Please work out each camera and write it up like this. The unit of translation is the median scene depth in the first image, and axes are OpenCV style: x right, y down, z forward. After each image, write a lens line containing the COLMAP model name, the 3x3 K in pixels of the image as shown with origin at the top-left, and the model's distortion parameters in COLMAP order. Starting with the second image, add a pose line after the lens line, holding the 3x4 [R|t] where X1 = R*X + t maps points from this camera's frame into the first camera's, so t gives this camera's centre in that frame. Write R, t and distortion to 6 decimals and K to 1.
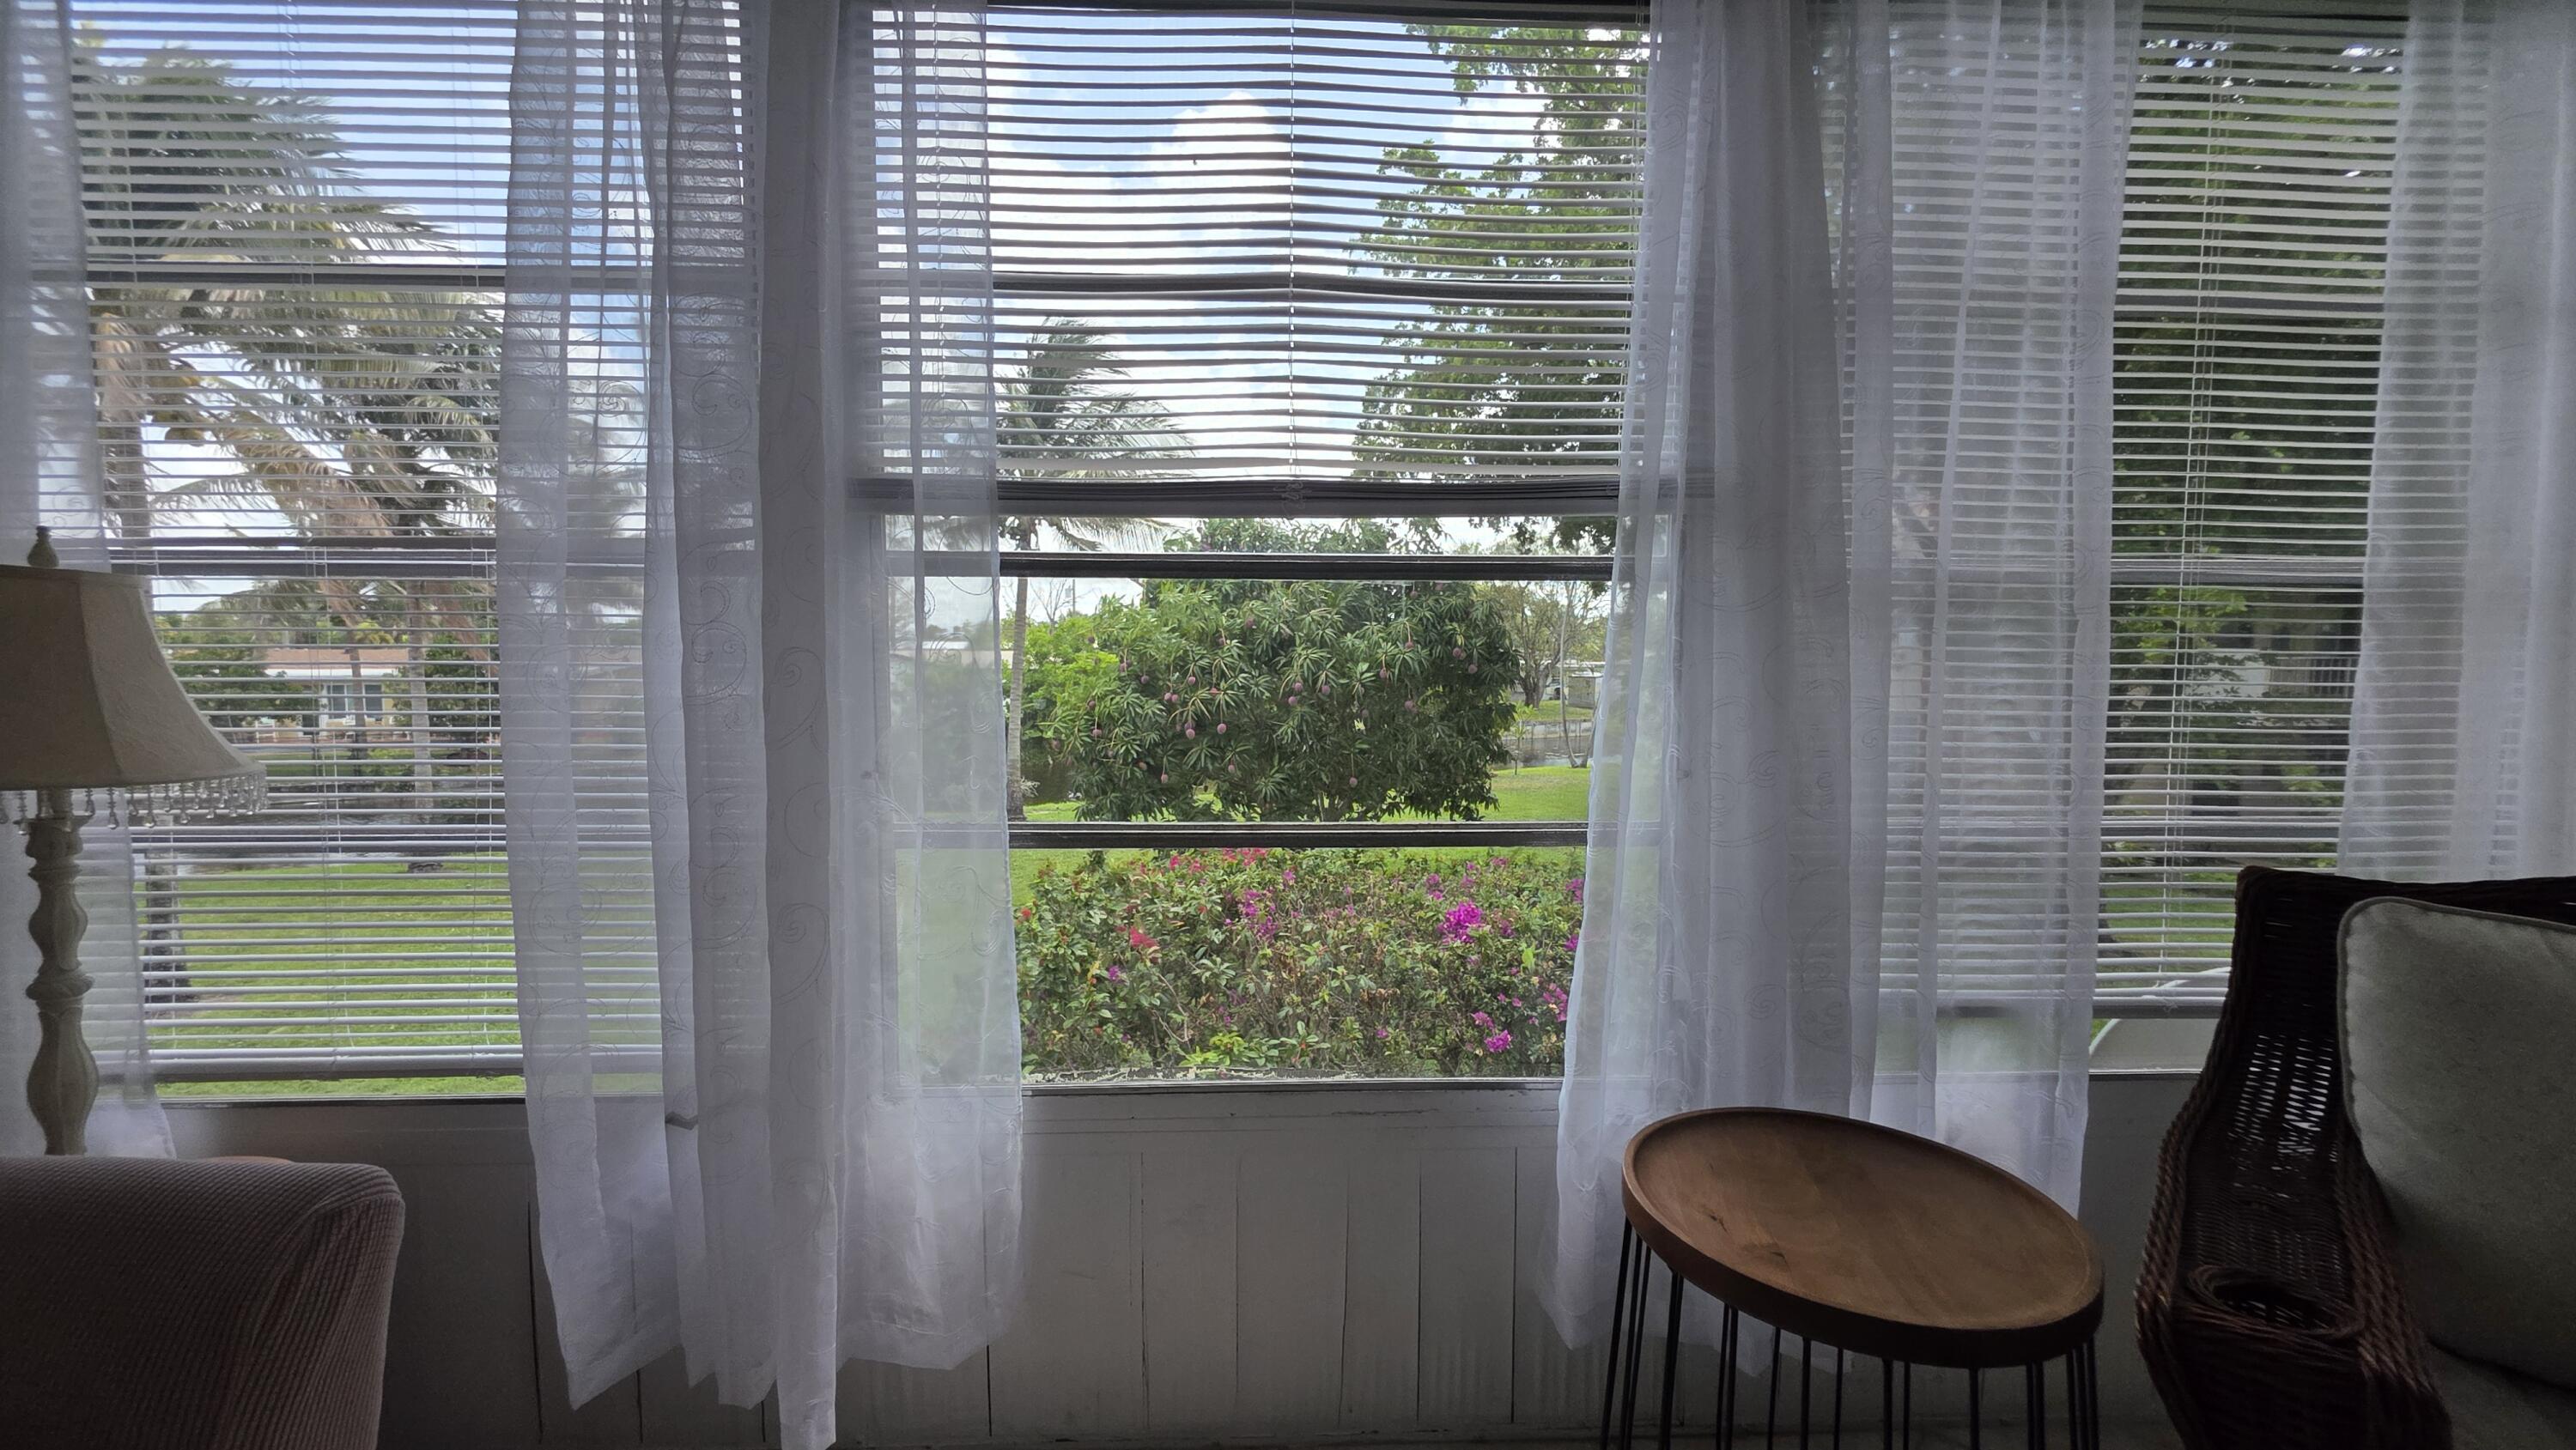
lens RADIAL K [[1032.1, 0, 1303.2], [0, 1032.1, 711.0], [0, 0, 1]] dist [-0.000992, 0.000893]
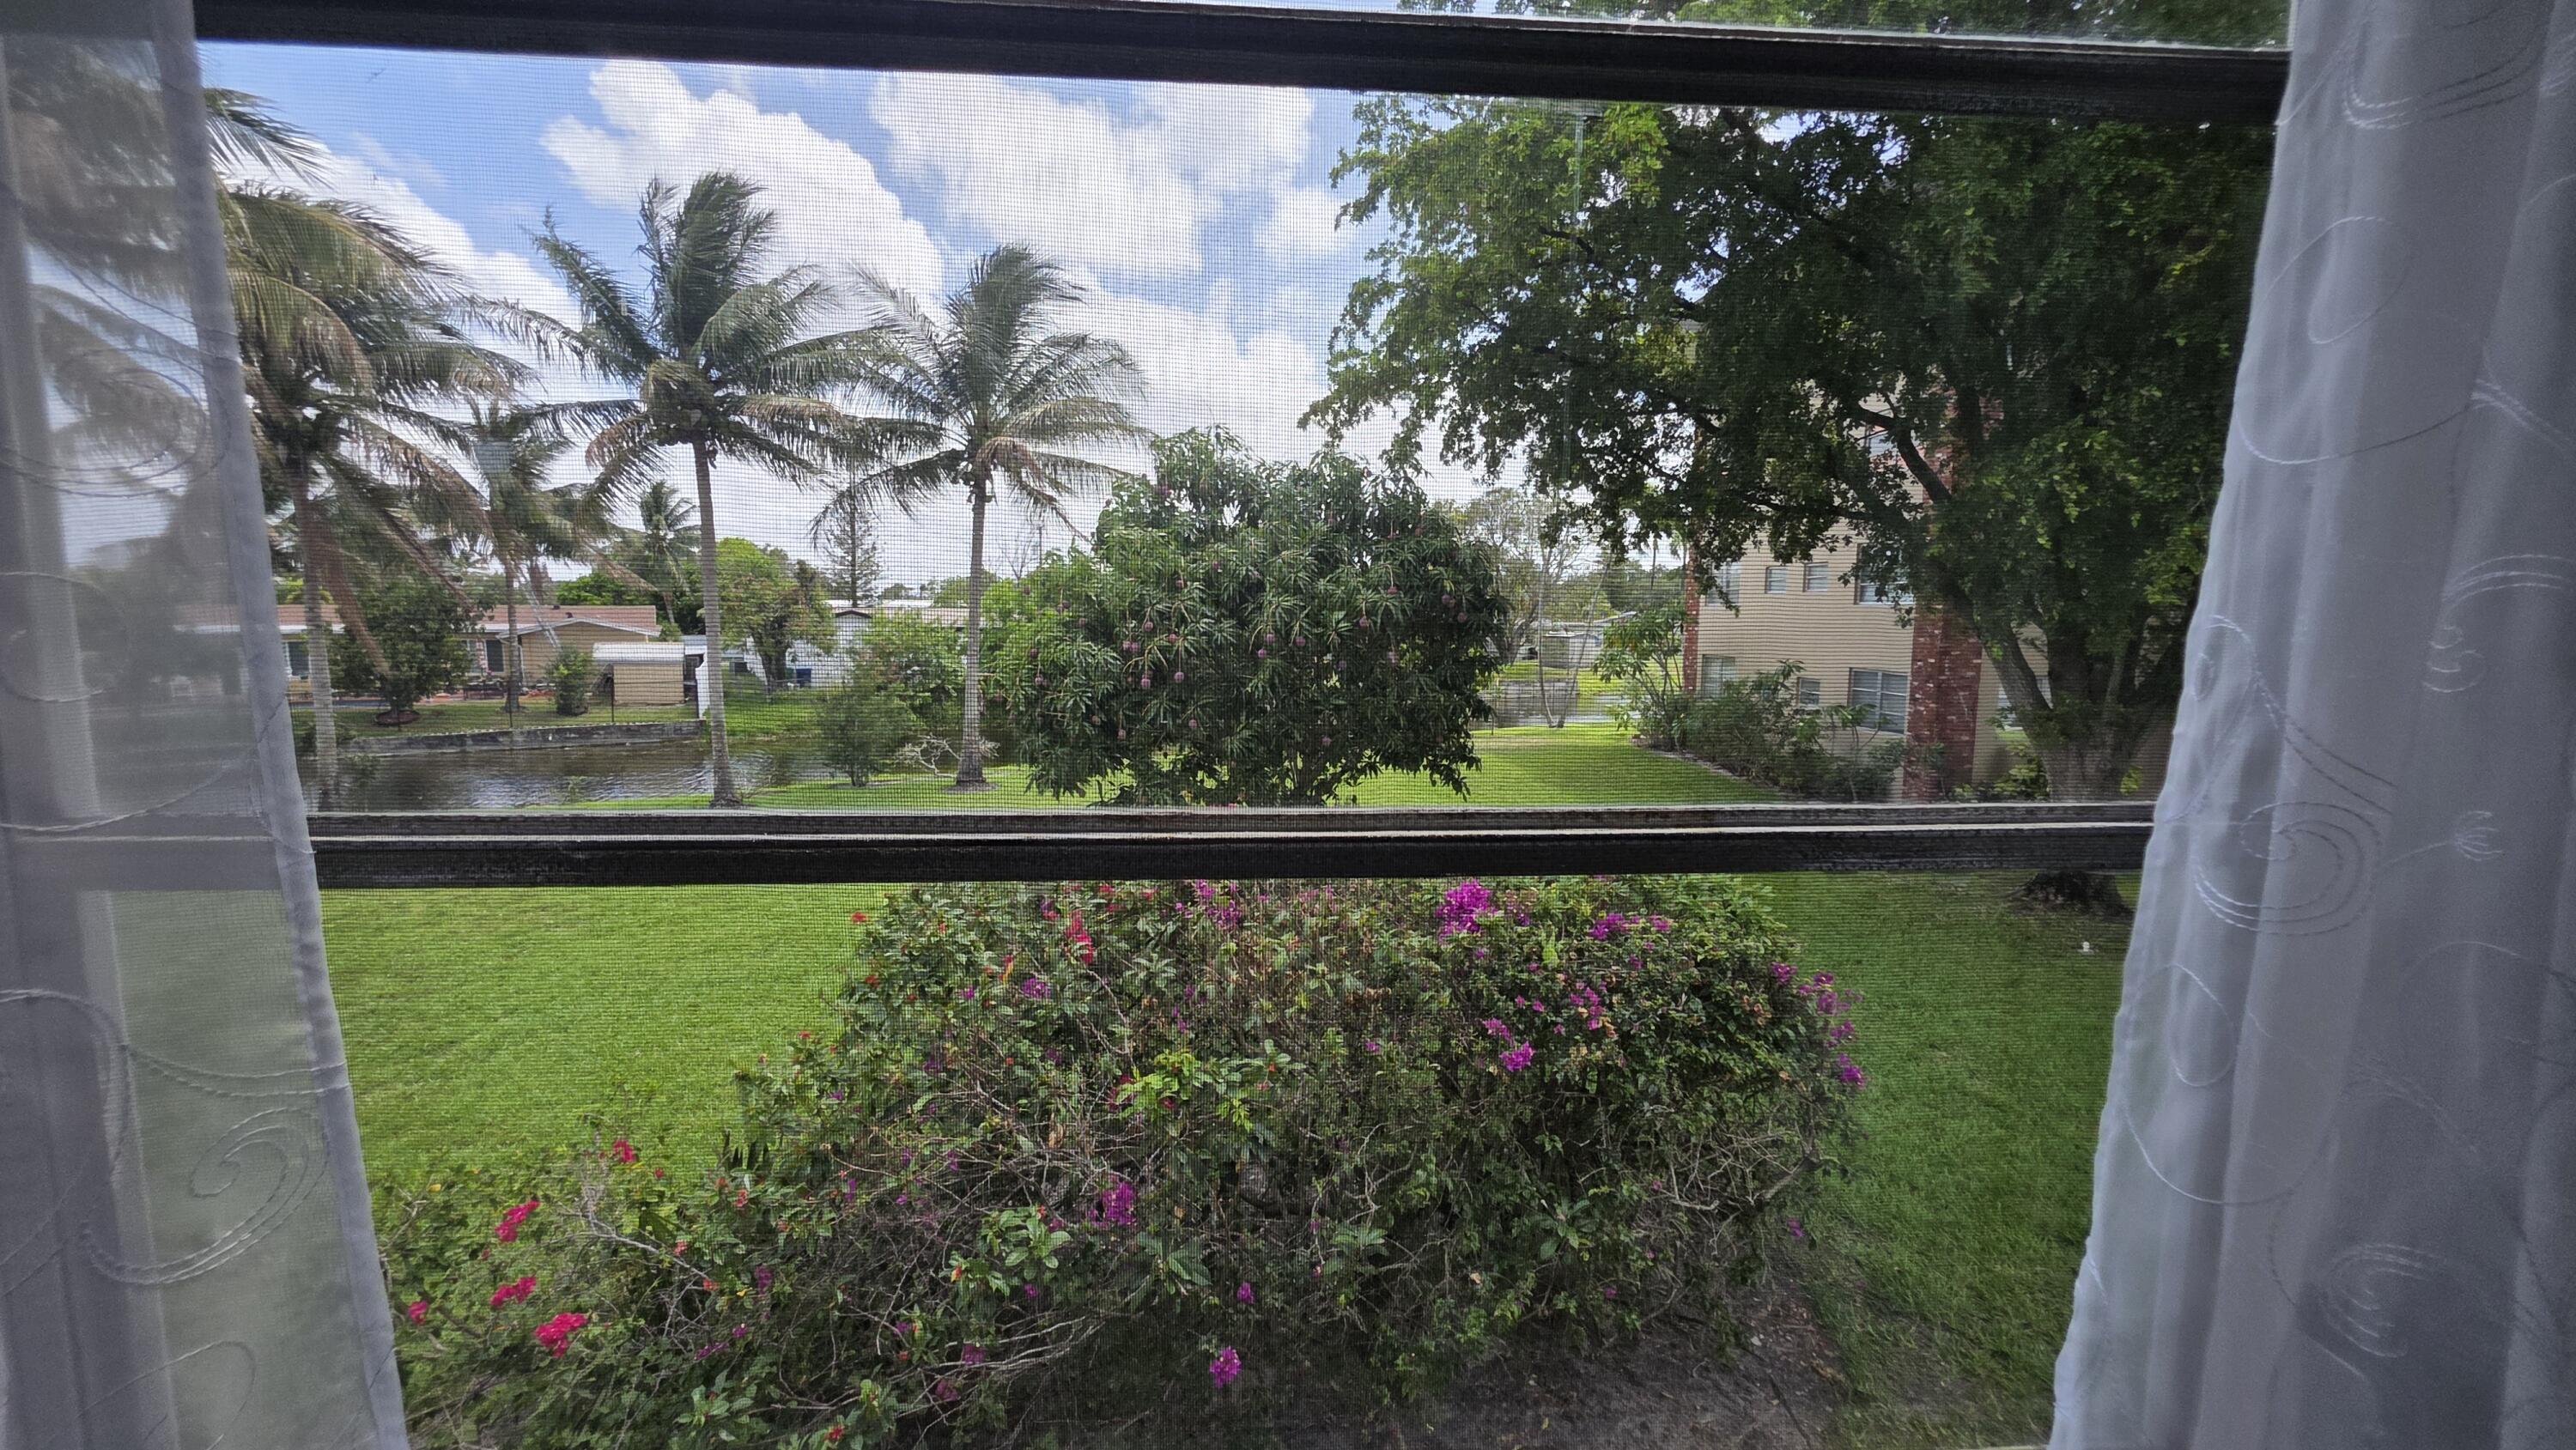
lens RADIAL K [[1032.1, 0, 1301.3], [0, 1032.1, 719.0], [0, 0, 1]] dist [-0.000992, 0.000893]
pose [[0.999655, 0.000032, 0.026270, 0.000189], [-0.001228, 0.998962, 0.045530, 0.019778], [-0.026242, -0.045546, 0.998617, 0.201558]]
